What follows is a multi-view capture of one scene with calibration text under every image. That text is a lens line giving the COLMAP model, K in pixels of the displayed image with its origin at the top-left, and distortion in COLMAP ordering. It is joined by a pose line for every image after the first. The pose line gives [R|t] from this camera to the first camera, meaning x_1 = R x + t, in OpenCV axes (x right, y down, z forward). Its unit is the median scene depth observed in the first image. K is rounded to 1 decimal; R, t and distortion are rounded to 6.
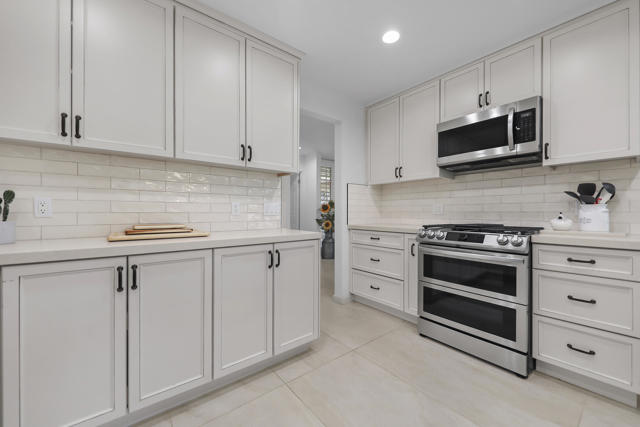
lens RADIAL K [[250.6, 0, 319.7], [0, 250.6, 213.1], [0, 0, 1]] dist [0.000108, 0.000159]
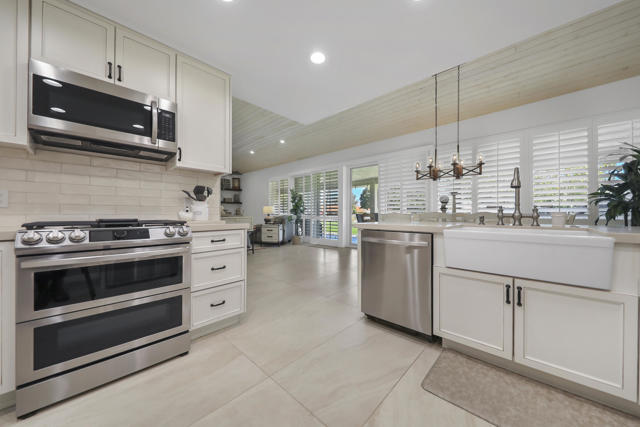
lens RADIAL K [[224.2, 0, 319.5], [0, 224.2, 213.3], [0, 0, 1]] dist [-0.001210, -0.000359]
pose [[-0.133208, -0.000796, 0.991088, -0.222550], [-0.001925, 0.999998, 0.000544, 0.027805], [-0.991086, -0.001835, -0.133209, 0.482303]]
